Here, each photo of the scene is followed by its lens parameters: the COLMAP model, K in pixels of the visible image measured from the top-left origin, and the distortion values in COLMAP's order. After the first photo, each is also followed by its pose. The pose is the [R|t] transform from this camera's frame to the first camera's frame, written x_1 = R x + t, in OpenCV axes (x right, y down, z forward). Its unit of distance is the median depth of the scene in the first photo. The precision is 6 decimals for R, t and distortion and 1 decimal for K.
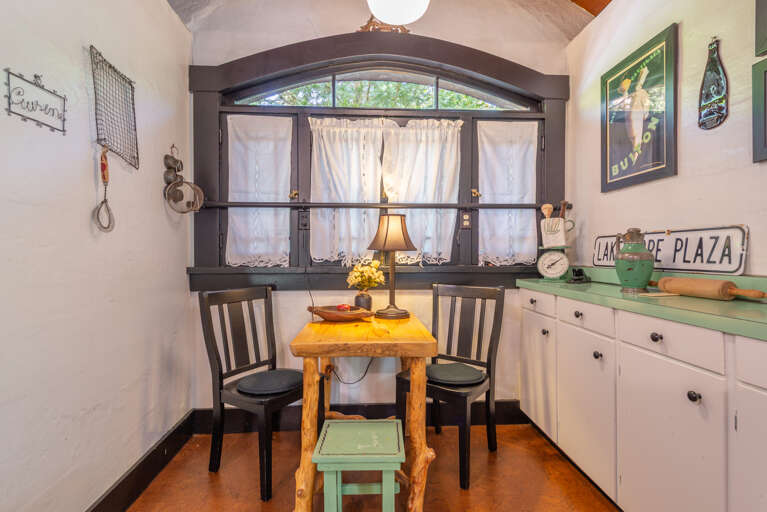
lens RADIAL K [[379.9, 0, 380.6], [0, 379.9, 251.8], [0, 0, 1]] dist [0.003990, 0.000624]
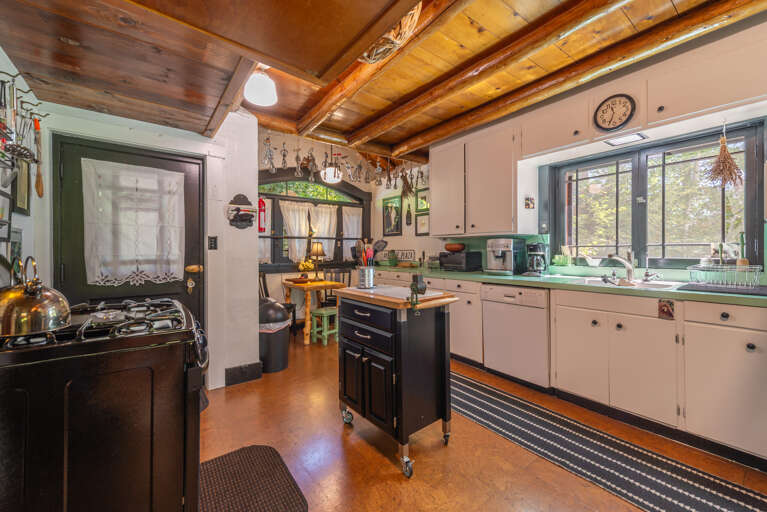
lens RADIAL K [[302.6, 0, 385.2], [0, 302.6, 252.0], [0, 0, 1]] dist [-0.000052, -0.000001]
pose [[0.825021, -0.005895, 0.565071, -0.707466], [0.002148, 0.999971, 0.007296, -0.042102], [-0.565098, -0.004805, 0.825010, -0.927371]]
